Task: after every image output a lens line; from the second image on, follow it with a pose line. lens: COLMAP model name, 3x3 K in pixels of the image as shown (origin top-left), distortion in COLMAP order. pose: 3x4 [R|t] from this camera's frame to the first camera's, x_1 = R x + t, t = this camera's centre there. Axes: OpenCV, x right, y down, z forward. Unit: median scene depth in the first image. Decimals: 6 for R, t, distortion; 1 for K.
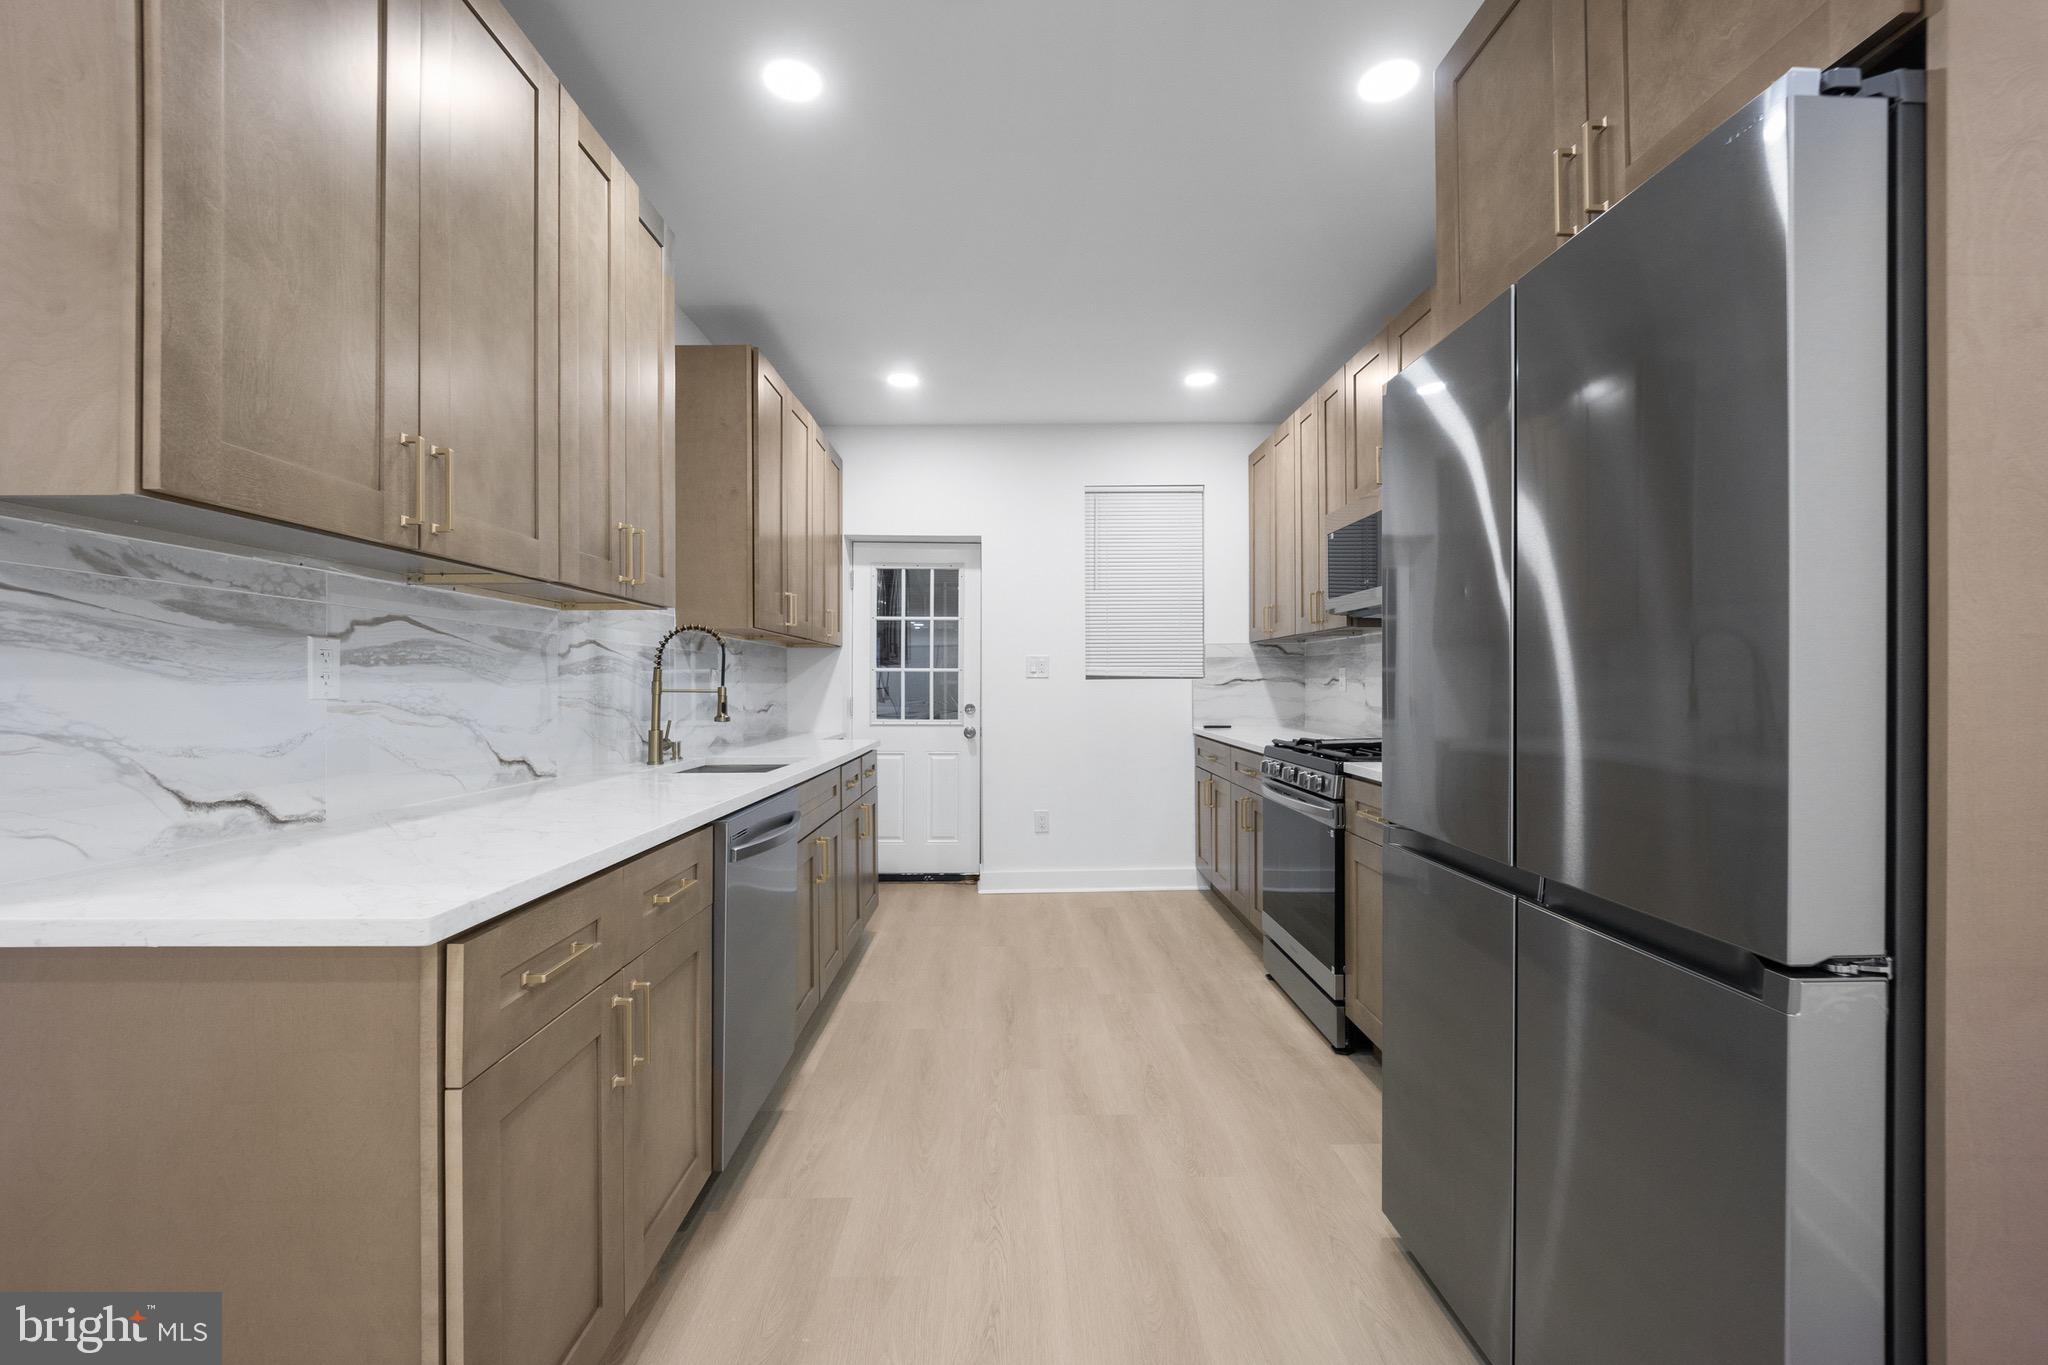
lens RADIAL K [[821.2, 0, 1016.4], [0, 821.2, 672.8], [0, 0, 1]] dist [-0.014375, -0.000149]
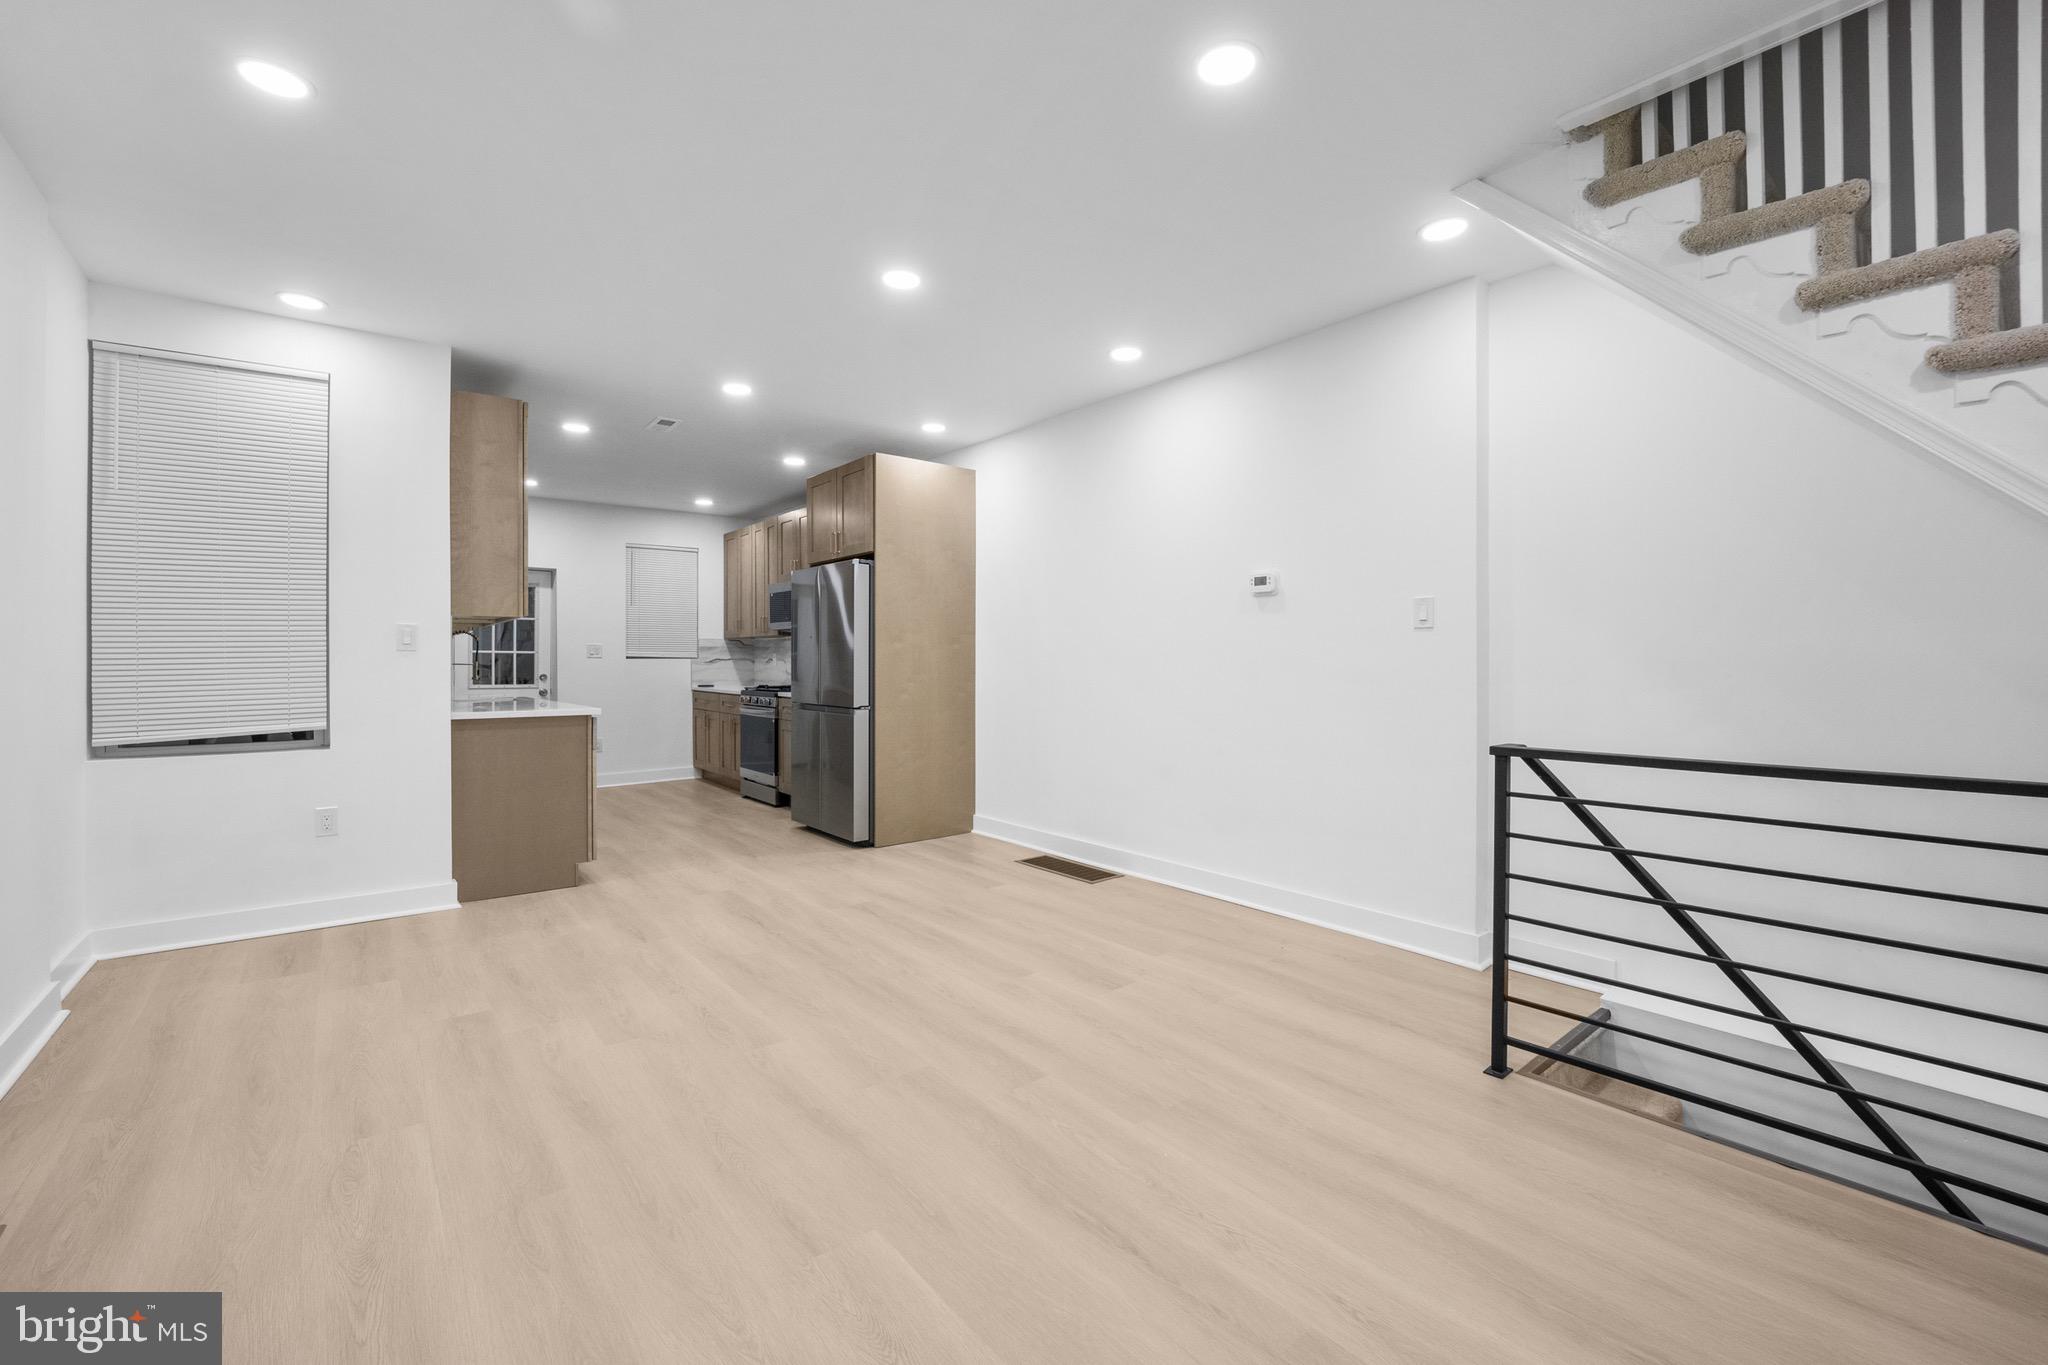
lens RADIAL K [[821.2, 0, 1016.4], [0, 821.2, 672.8], [0, 0, 1]] dist [-0.014375, -0.000149]
pose [[0.776794, -0.006567, 0.629720, -0.381274], [-0.010049, 0.999689, 0.022821, -0.010383], [-0.629674, -0.024055, 0.776487, -0.874925]]
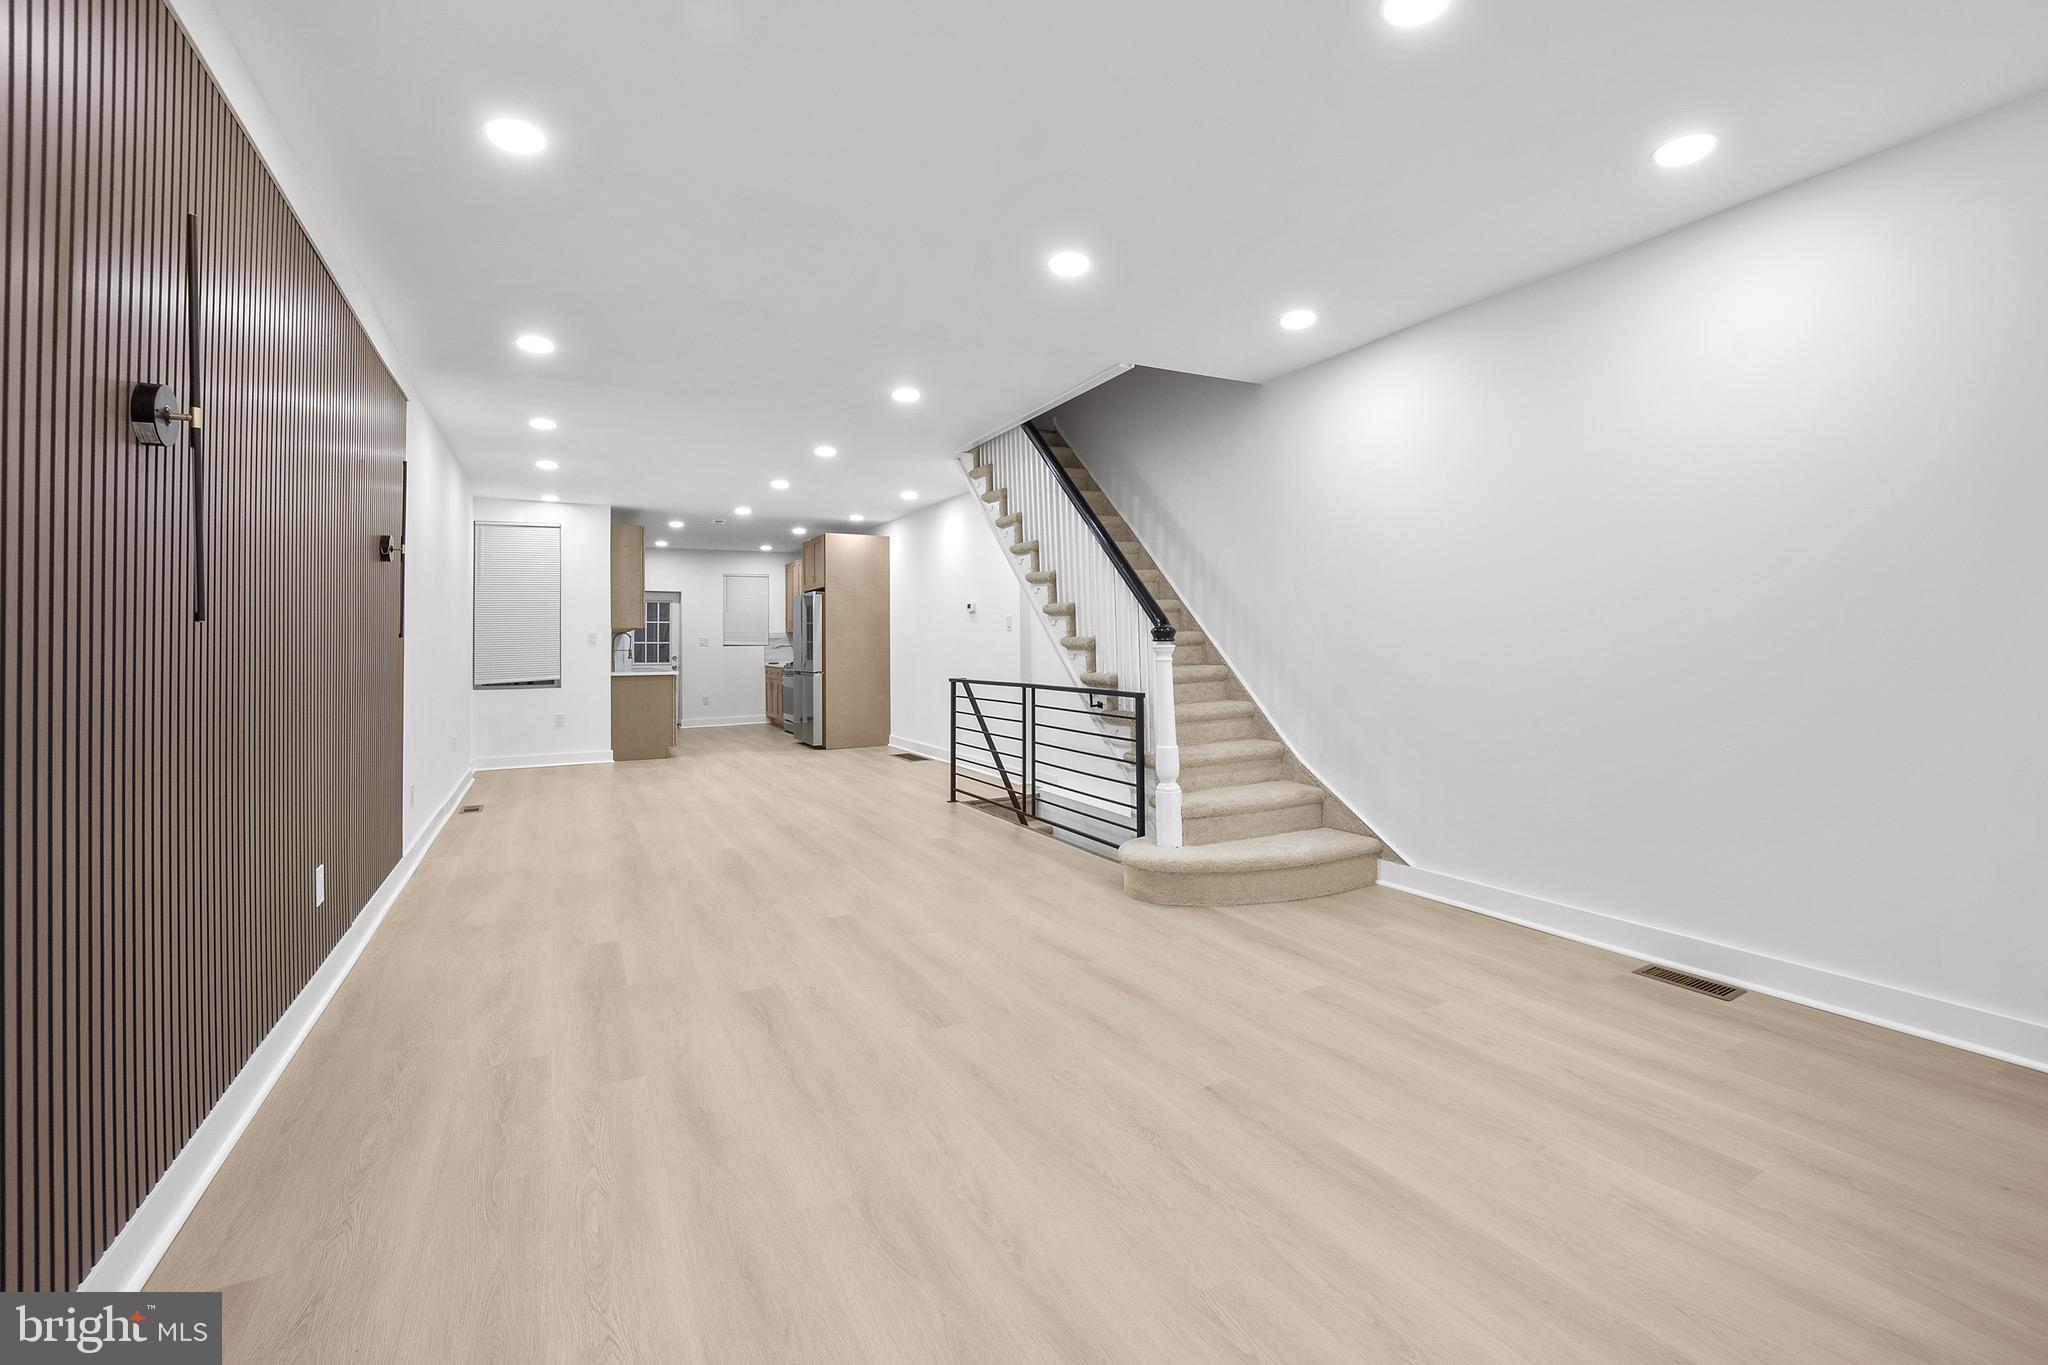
lens RADIAL K [[841.4, 0, 1021.6], [0, 841.4, 645.6], [0, 0, 1]] dist [-0.000011, -0.000017]
pose [[0.881712, -0.004244, 0.471769, -0.383097], [-0.000880, 0.999943, 0.010640, -0.026048], [-0.471788, -0.009797, 0.881658, -2.038470]]
